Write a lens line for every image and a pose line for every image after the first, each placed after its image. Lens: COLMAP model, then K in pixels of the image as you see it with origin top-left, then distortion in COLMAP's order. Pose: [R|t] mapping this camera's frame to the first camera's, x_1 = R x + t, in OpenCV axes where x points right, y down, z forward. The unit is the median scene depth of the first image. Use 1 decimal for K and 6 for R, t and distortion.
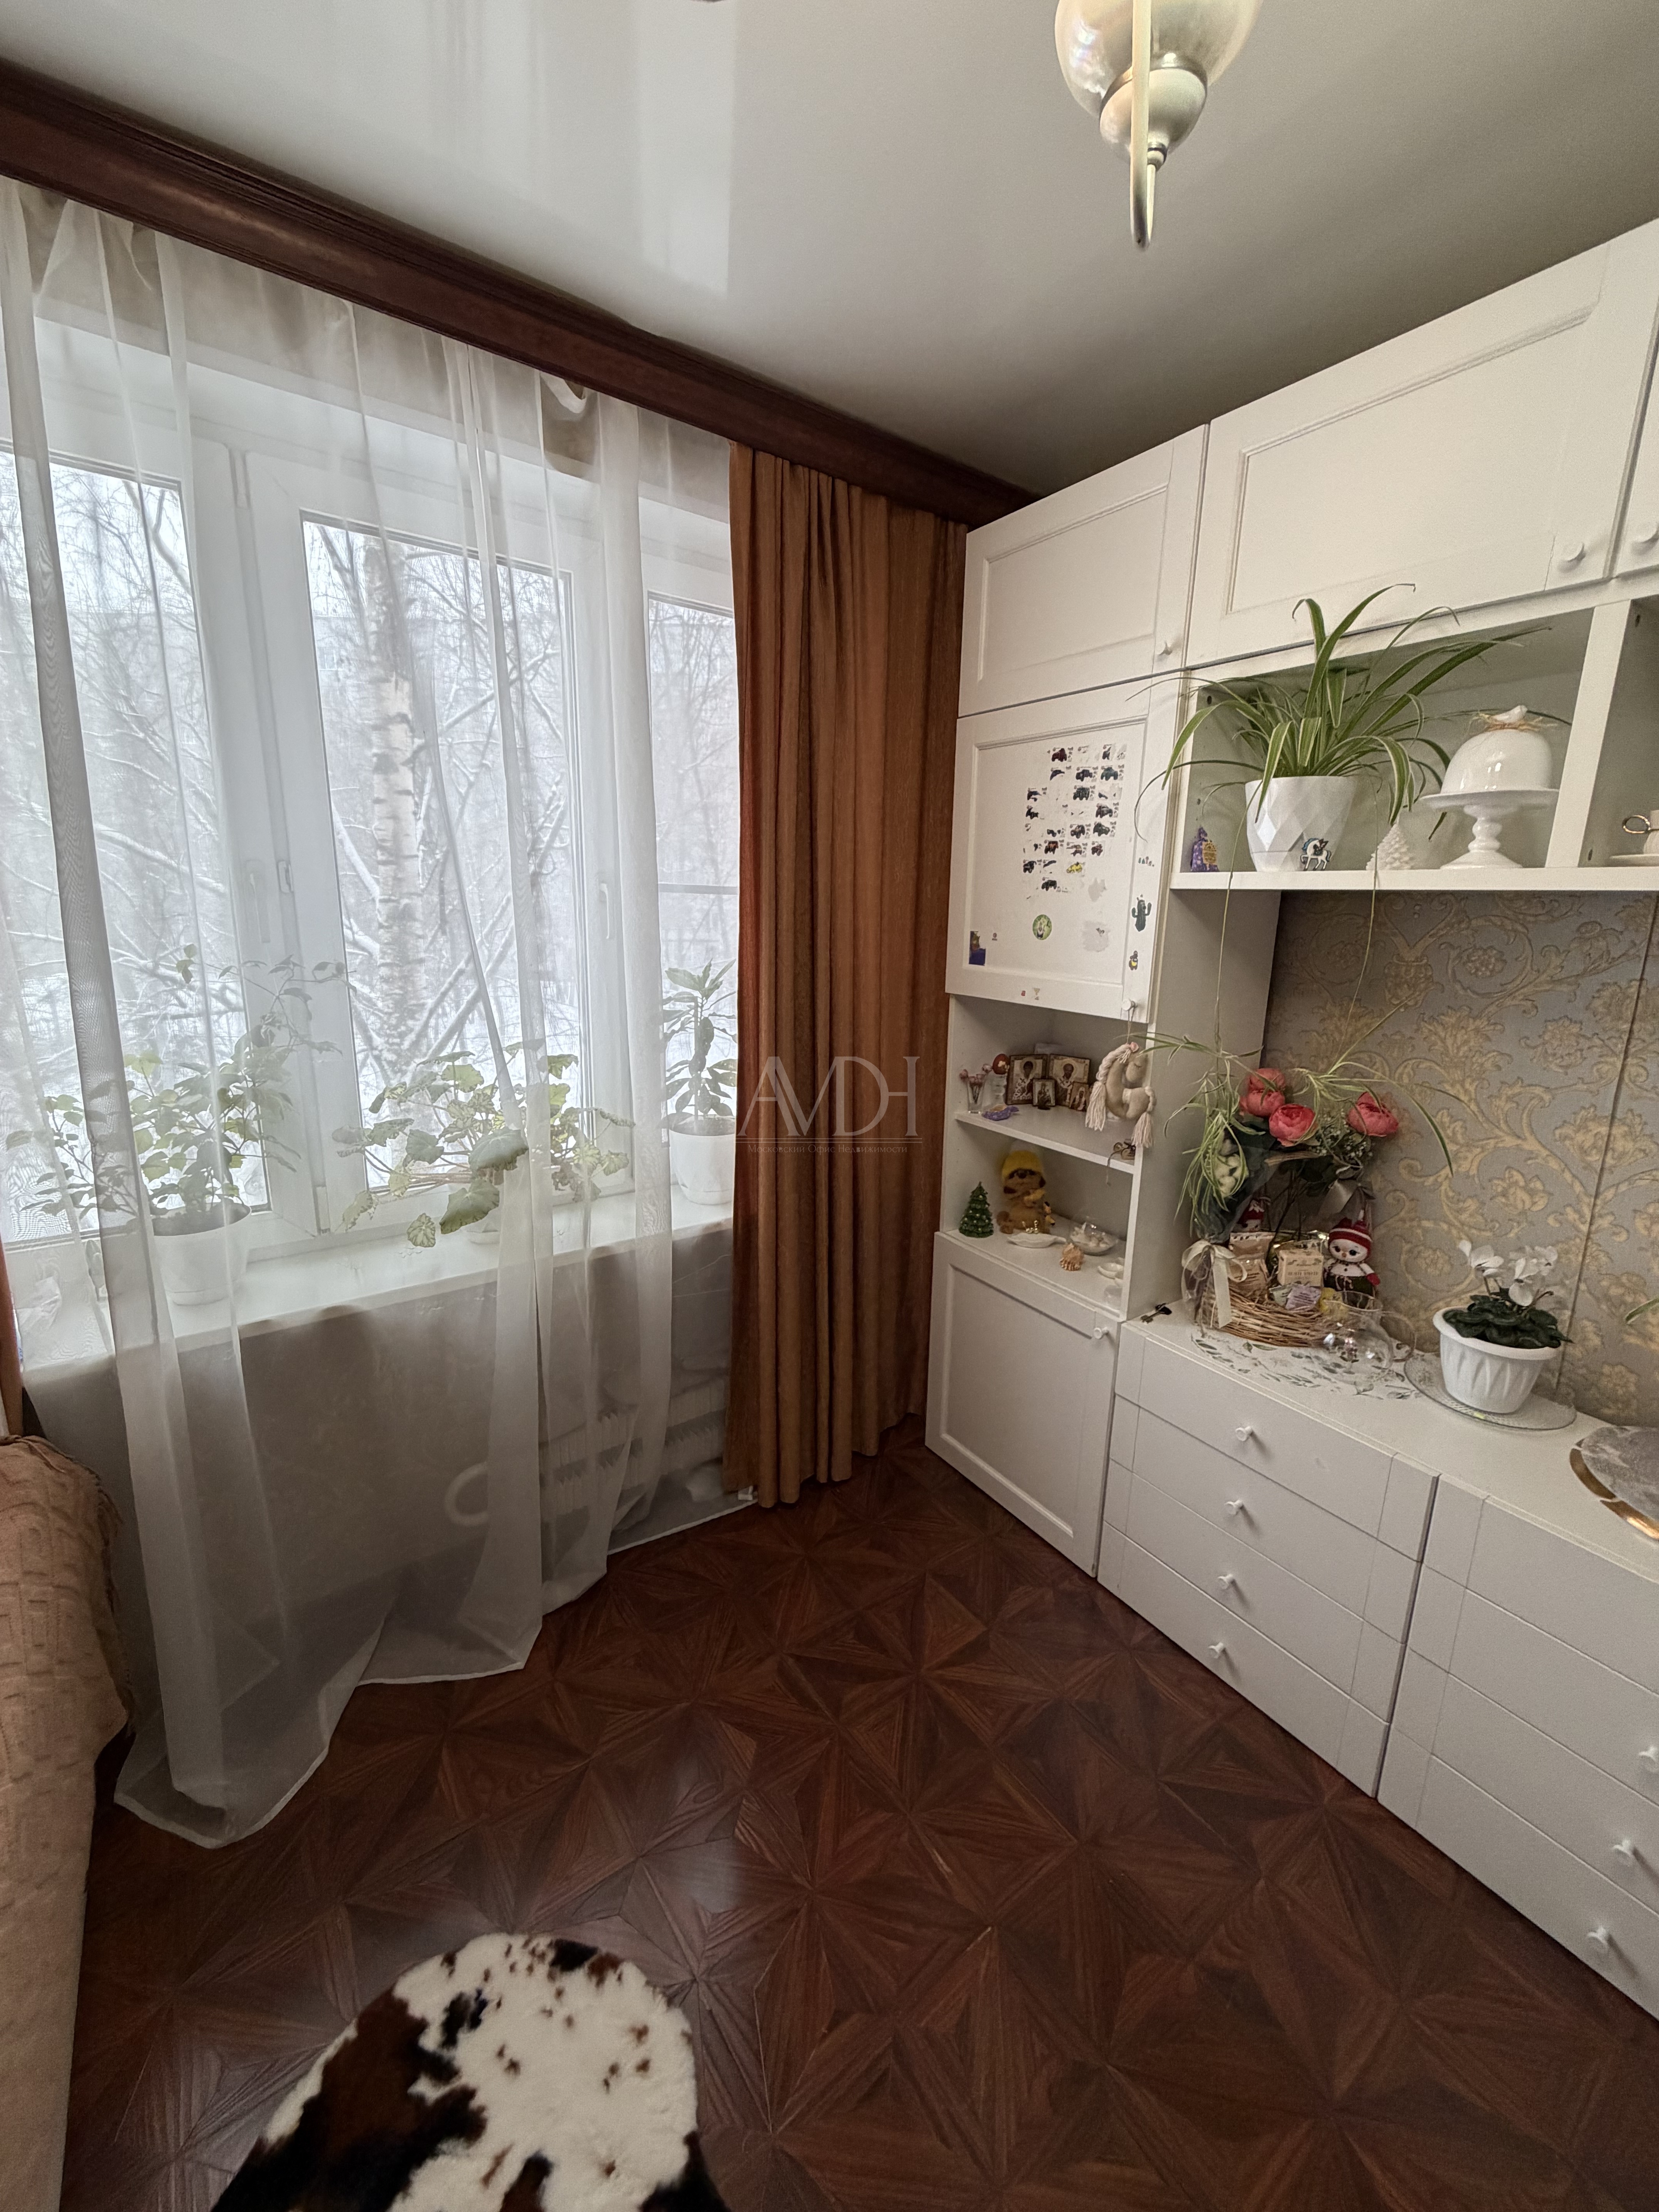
lens RADIAL K [[880.2, 0, 828.6], [0, 880.2, 1095.5], [0, 0, 1]] dist [0.000921, 0.000727]
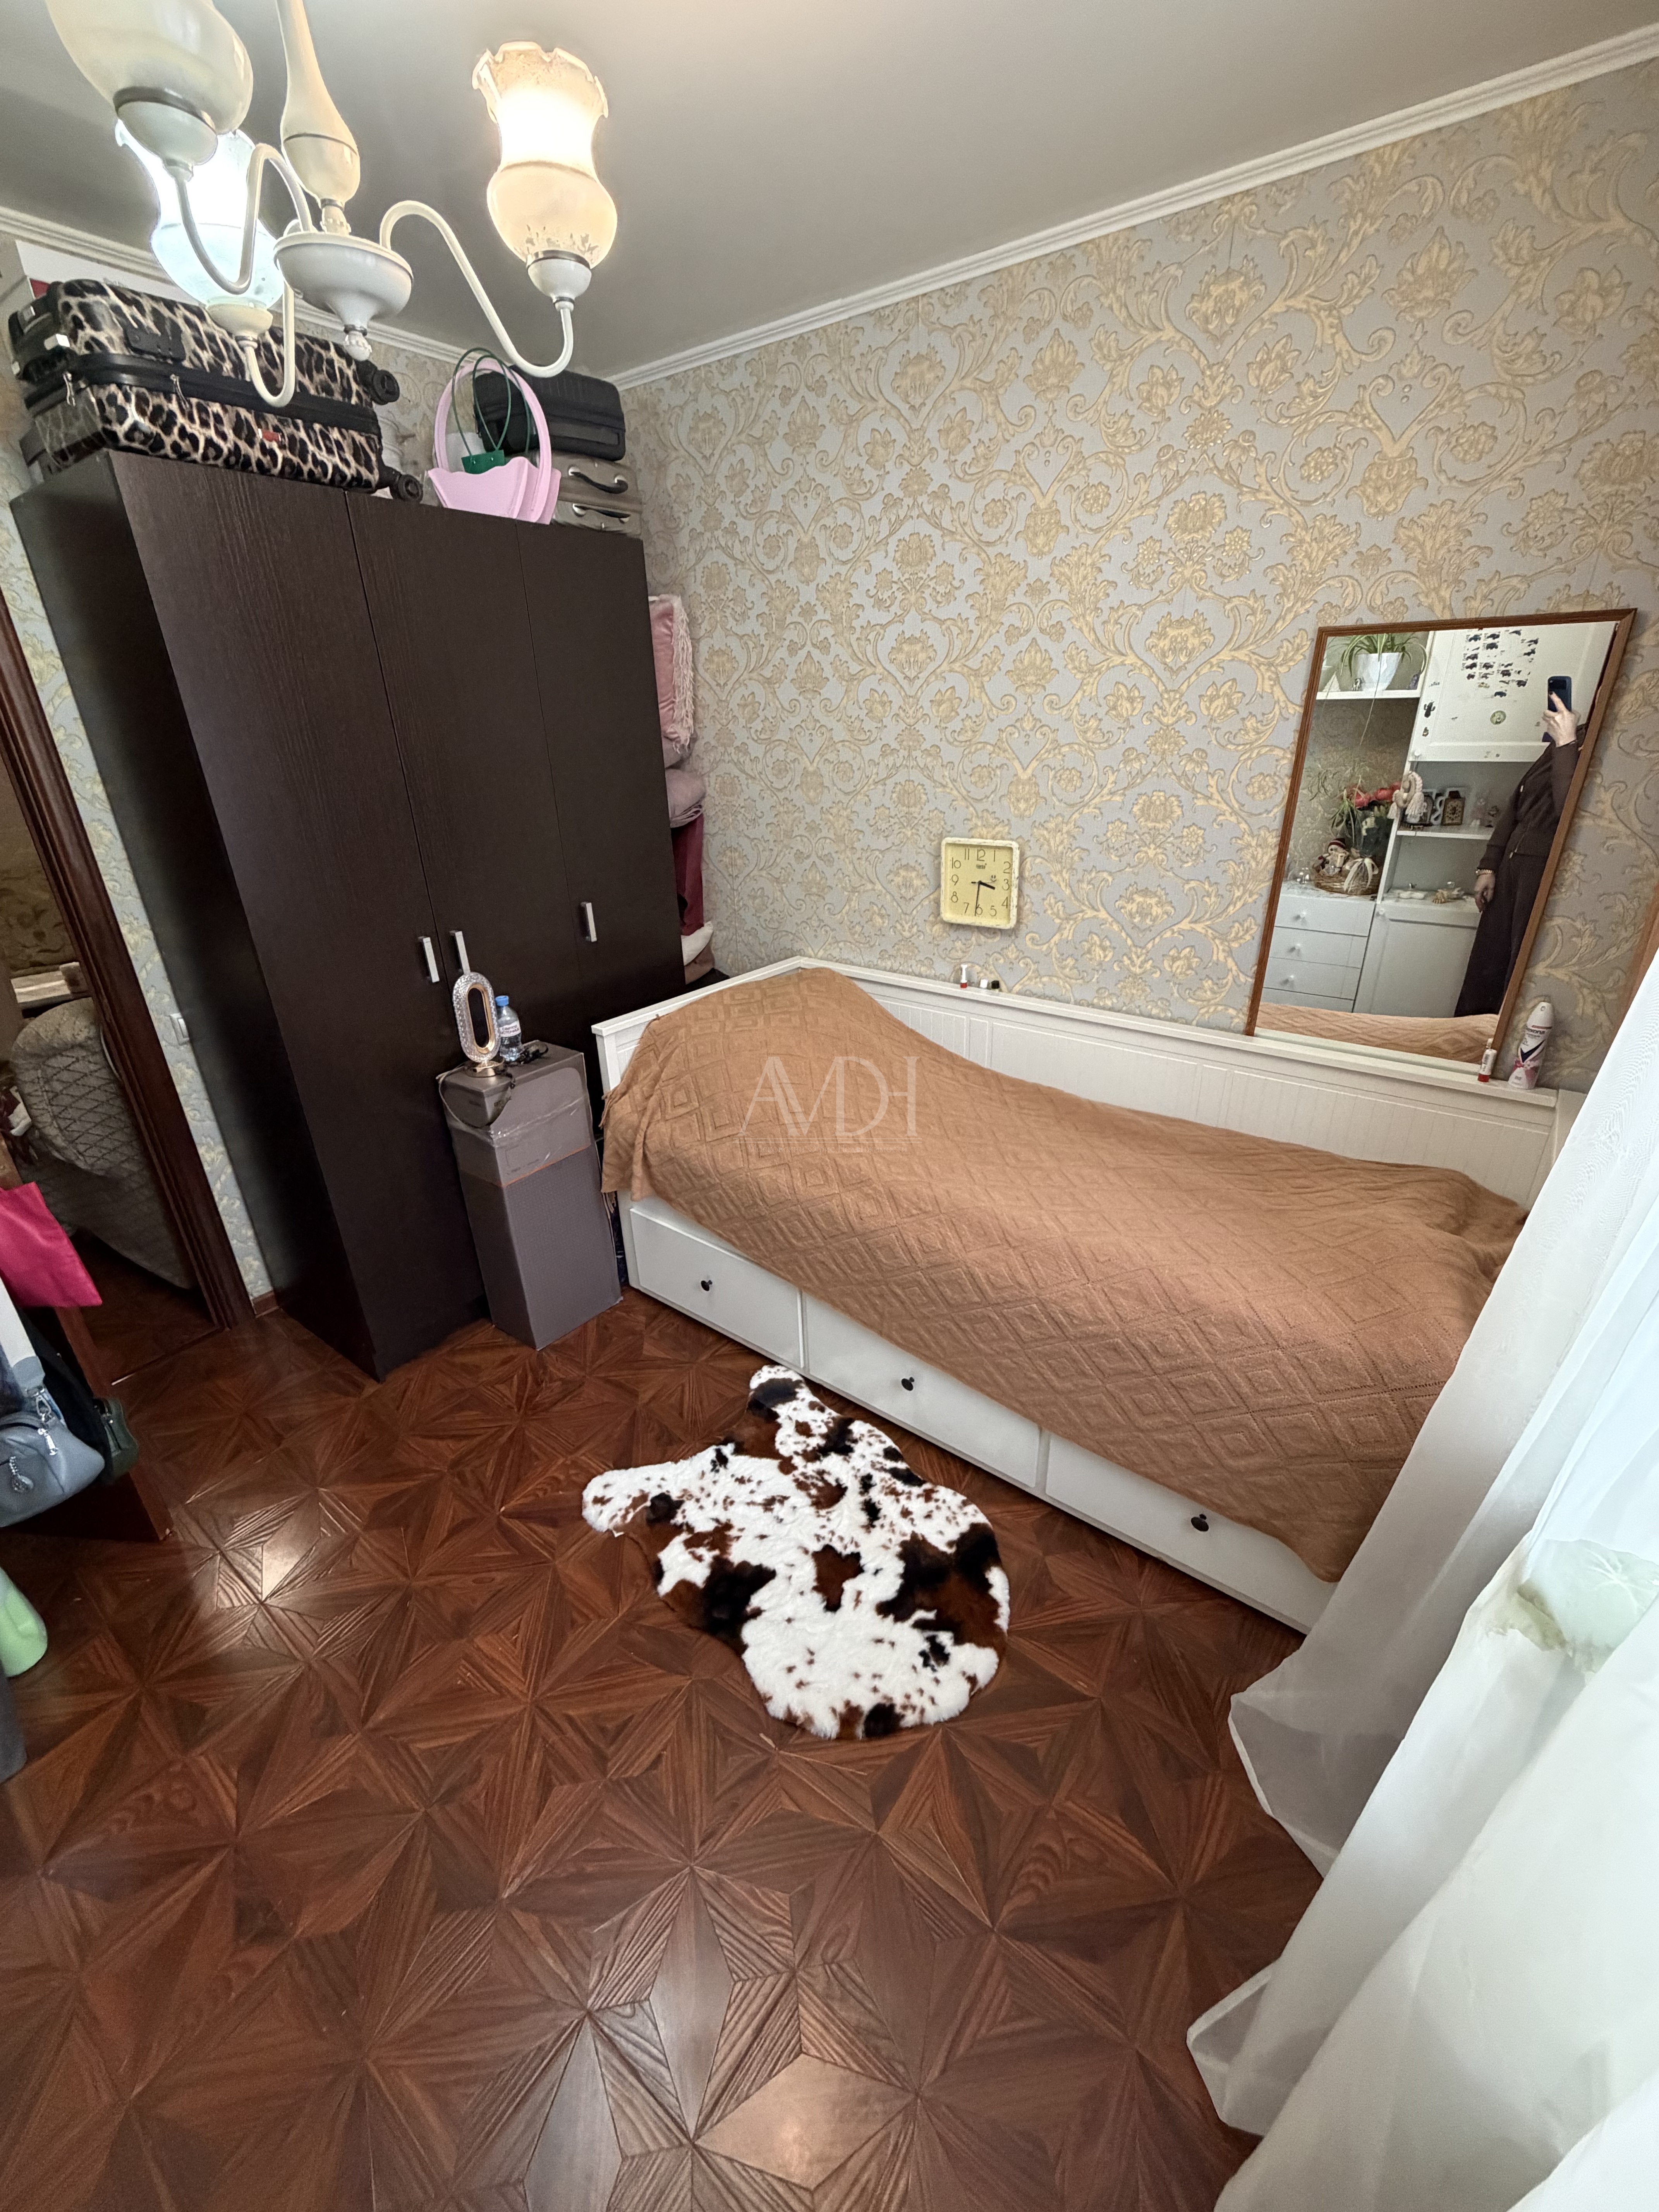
lens RADIAL K [[880.2, 0, 828.6], [0, 880.2, 1095.5], [0, 0, 1]] dist [0.000921, 0.000727]
pose [[-0.955667, 0.115658, -0.270782, 0.000372], [-0.066238, 0.811610, 0.580433, -0.278404], [0.286901, 0.572637, -0.767968, 1.027256]]
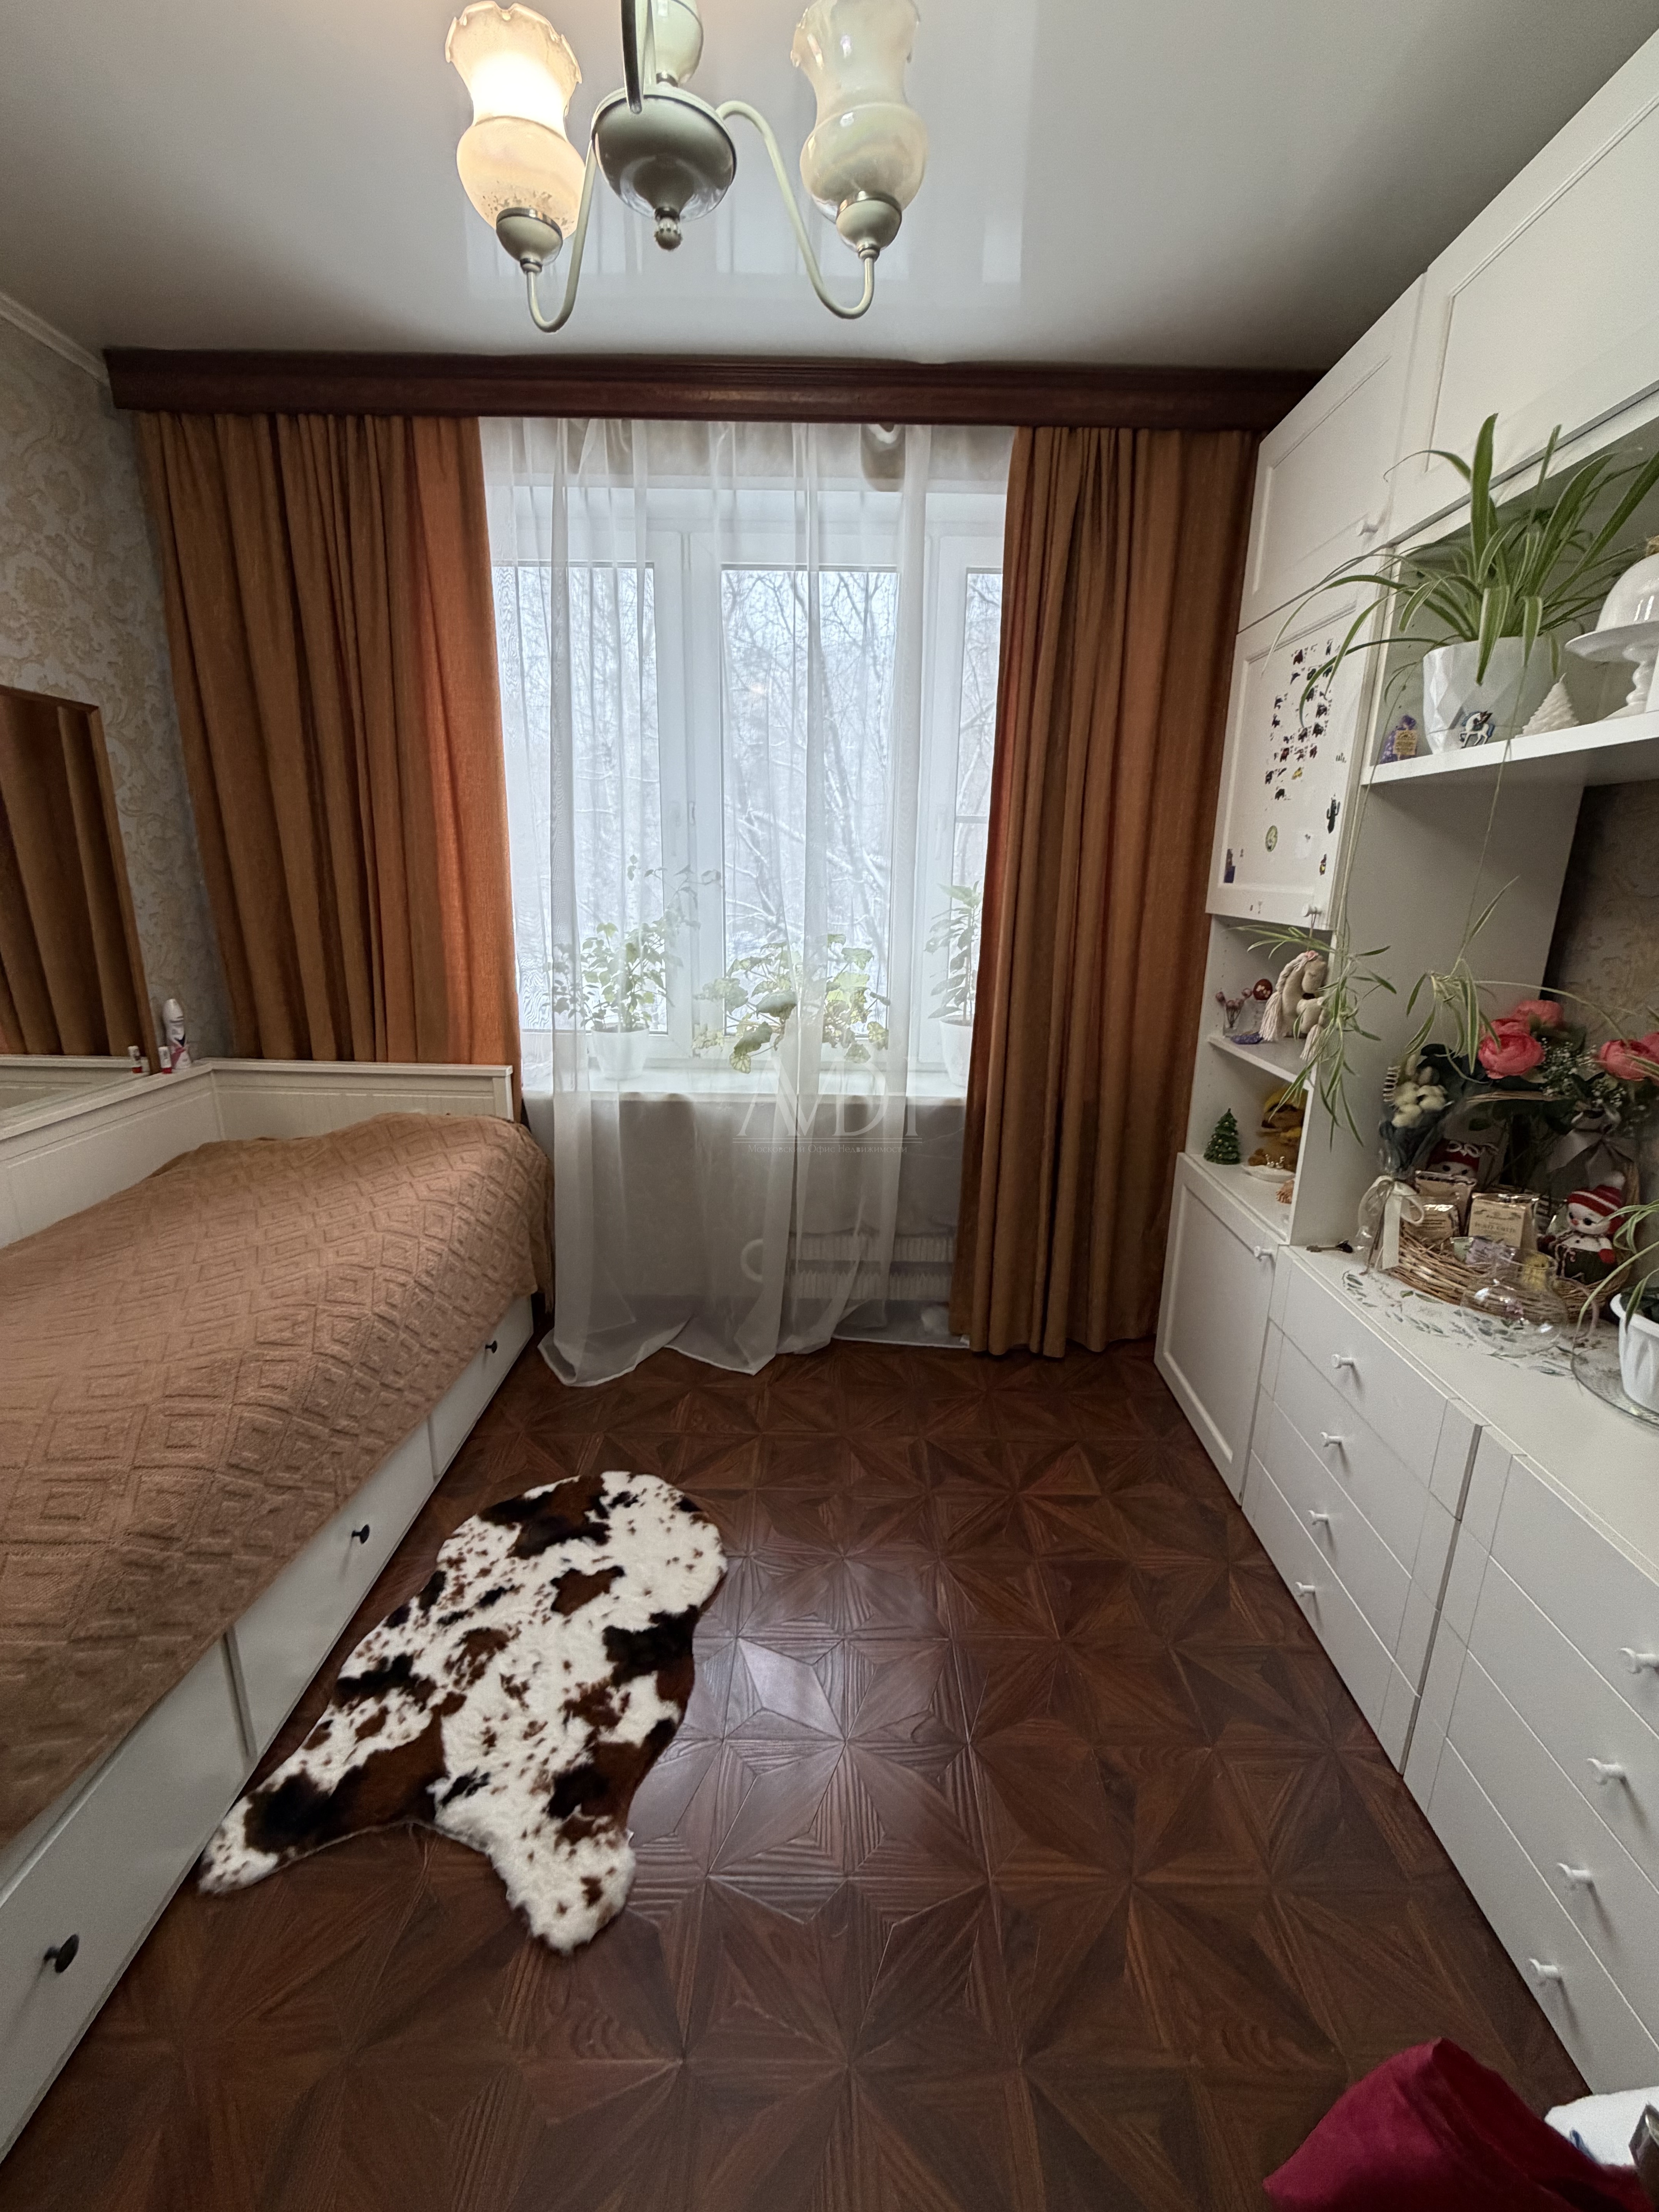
lens RADIAL K [[880.2, 0, 828.6], [0, 880.2, 1095.5], [0, 0, 1]] dist [0.000921, 0.000727]
pose [[0.807835, 0.141124, -0.572265, 0.493620], [-0.128694, 0.989719, 0.062401, 0.105106], [0.575187, 0.023238, 0.817692, -0.090371]]
